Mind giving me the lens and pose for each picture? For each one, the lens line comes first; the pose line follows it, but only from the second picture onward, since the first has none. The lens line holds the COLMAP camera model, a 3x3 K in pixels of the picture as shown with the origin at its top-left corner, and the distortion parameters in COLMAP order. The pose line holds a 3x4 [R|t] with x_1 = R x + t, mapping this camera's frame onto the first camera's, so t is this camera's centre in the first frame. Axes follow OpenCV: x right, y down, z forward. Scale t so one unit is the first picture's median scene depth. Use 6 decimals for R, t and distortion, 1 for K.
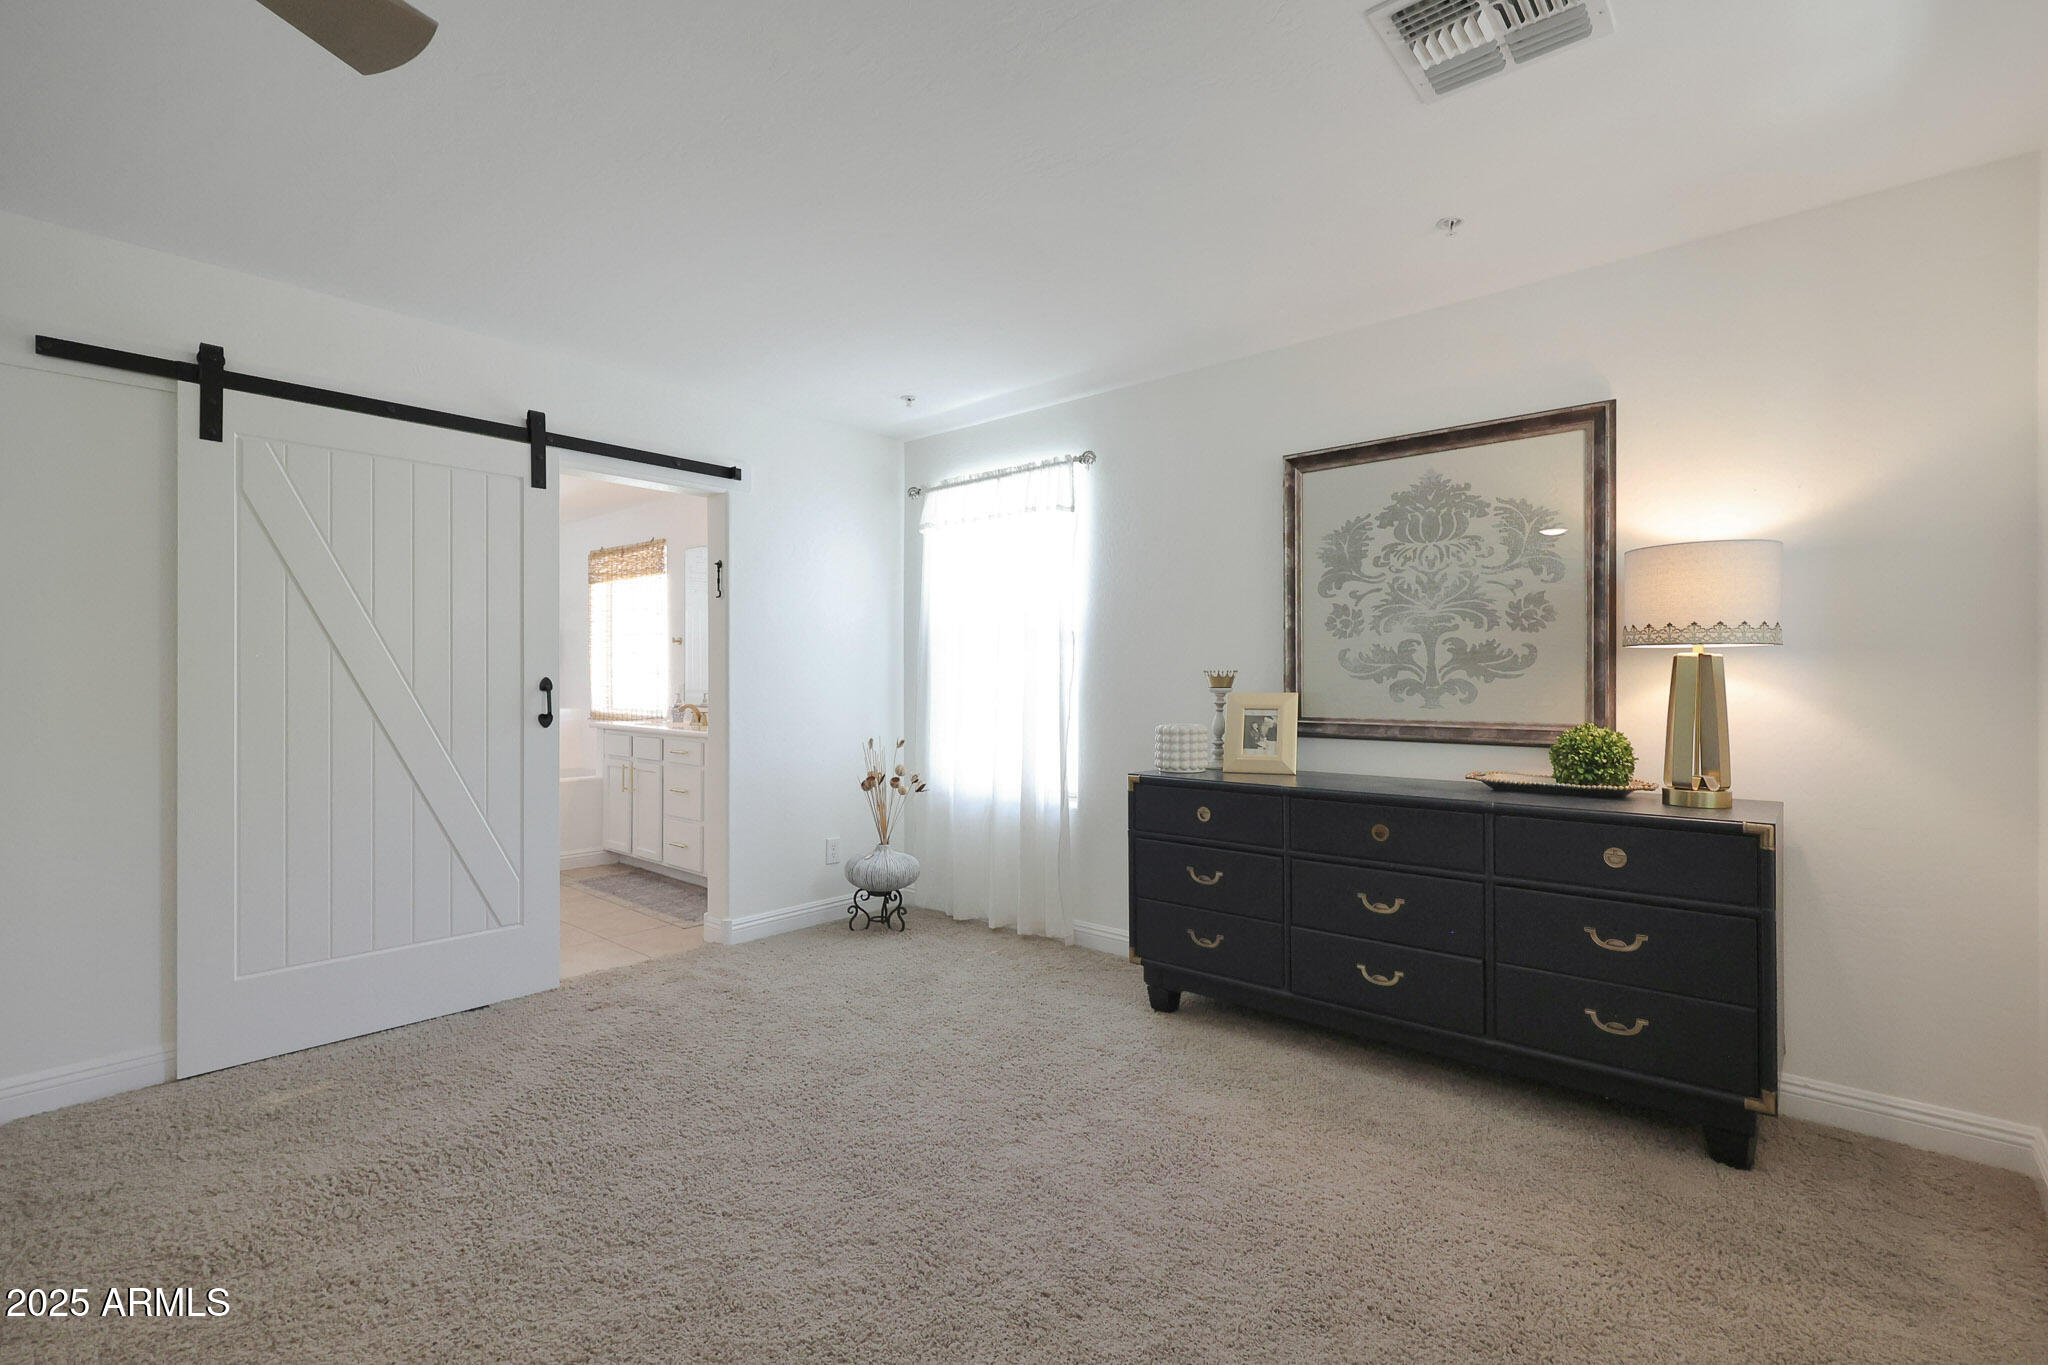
lens RADIAL K [[923.5, 0, 1036.0], [0, 923.5, 679.1], [0, 0, 1]] dist [0.003254, 0.000059]
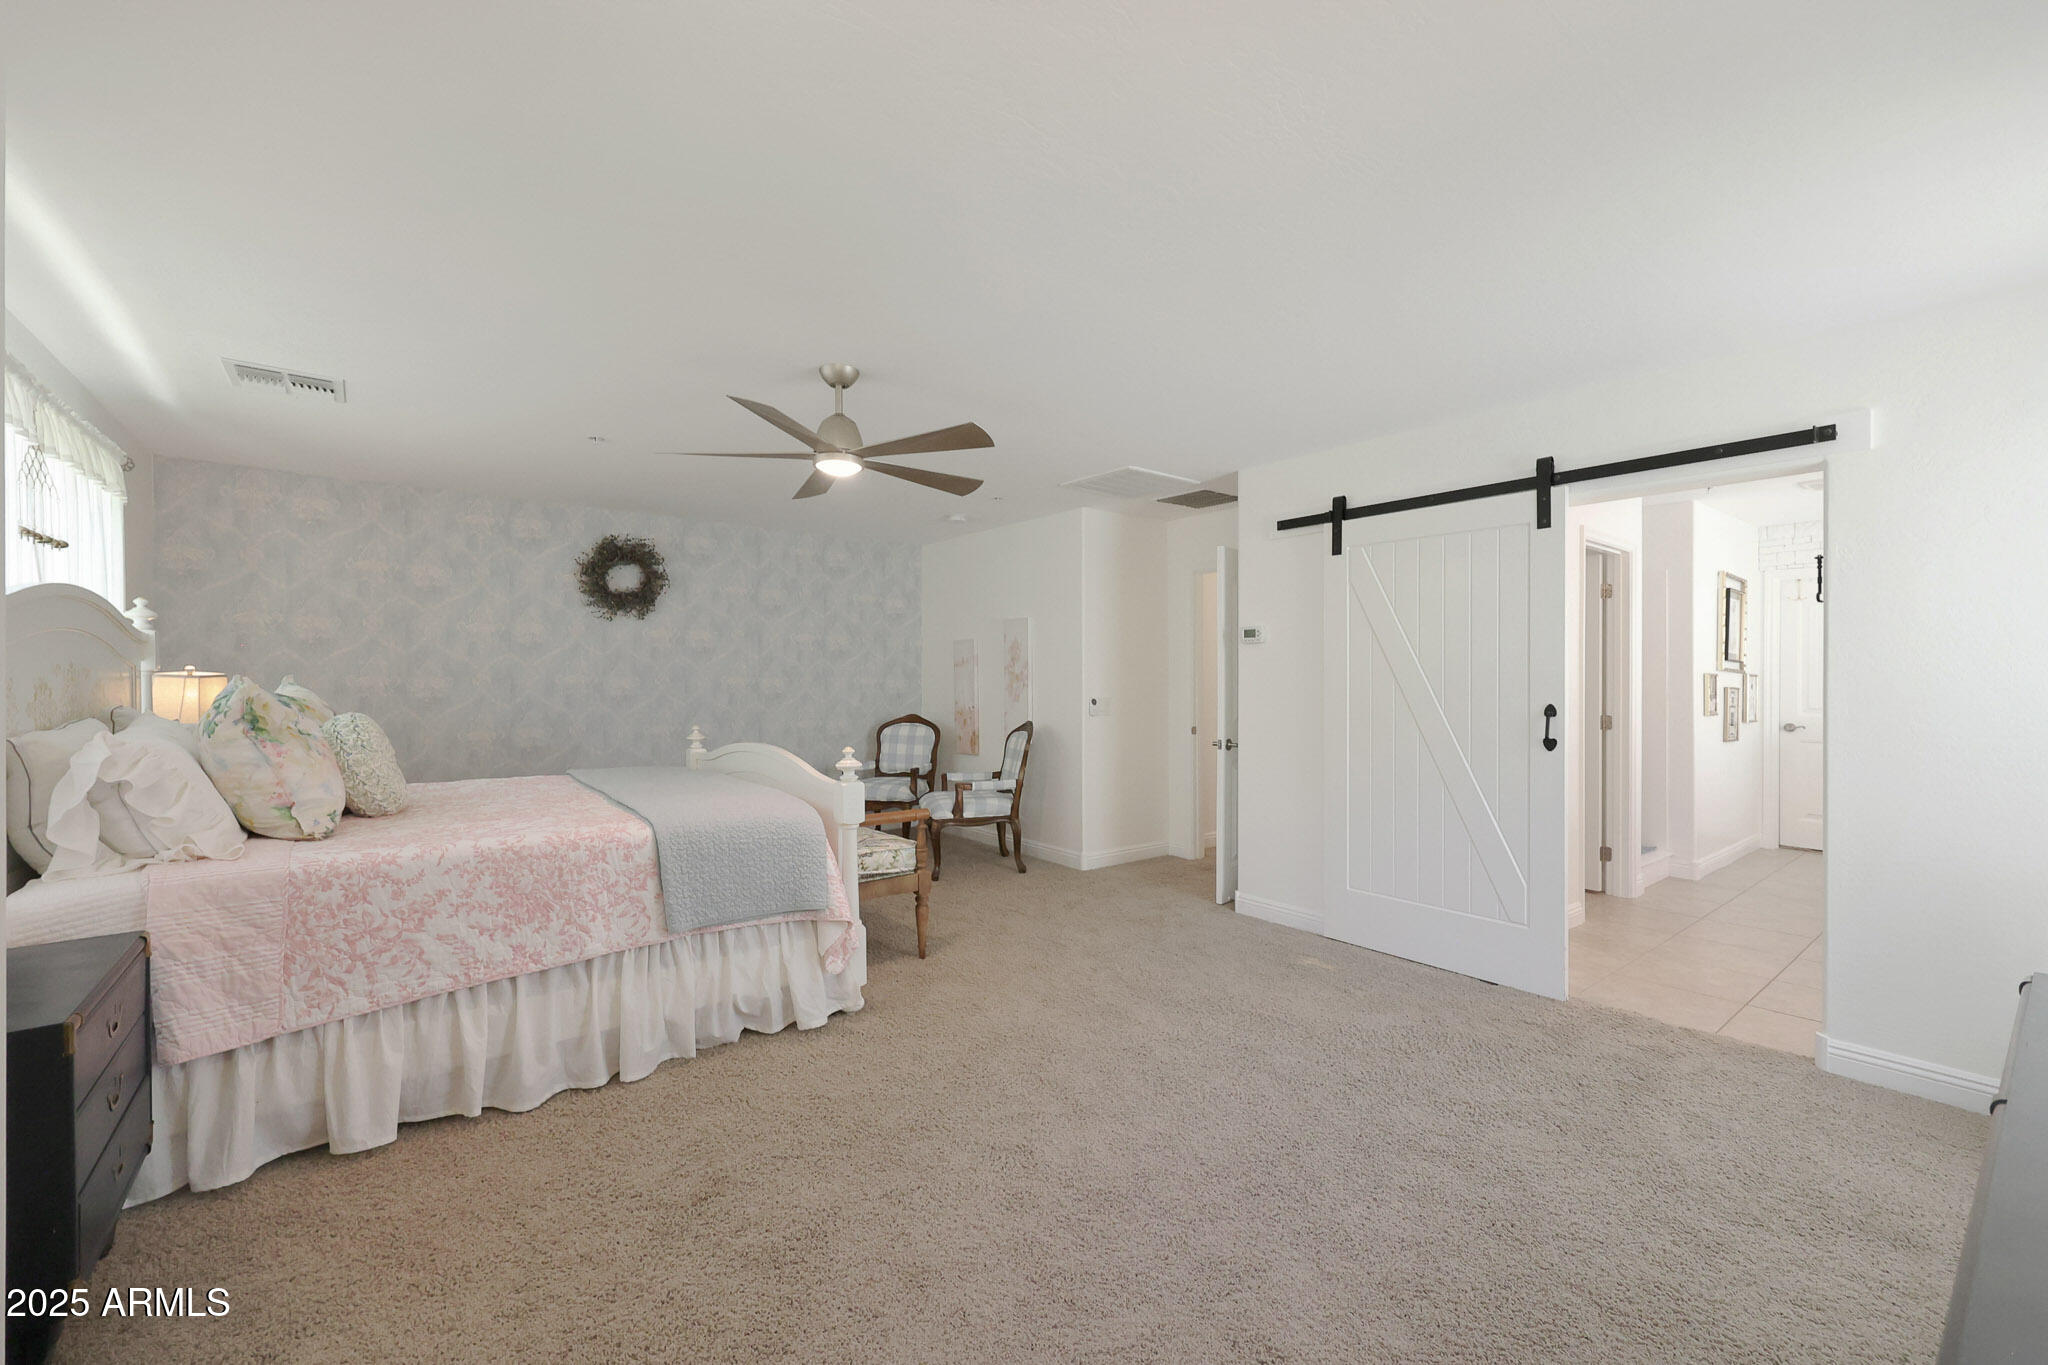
lens RADIAL K [[814.1, 0, 1023.0], [0, 814.1, 679.9], [0, 0, 1]] dist [-0.006508, 0.001305]
pose [[-0.182570, -0.000934, -0.983192, 0.504077], [-0.003320, 0.999994, -0.000333, -0.027415], [0.983187, 0.003203, -0.182572, 0.575474]]
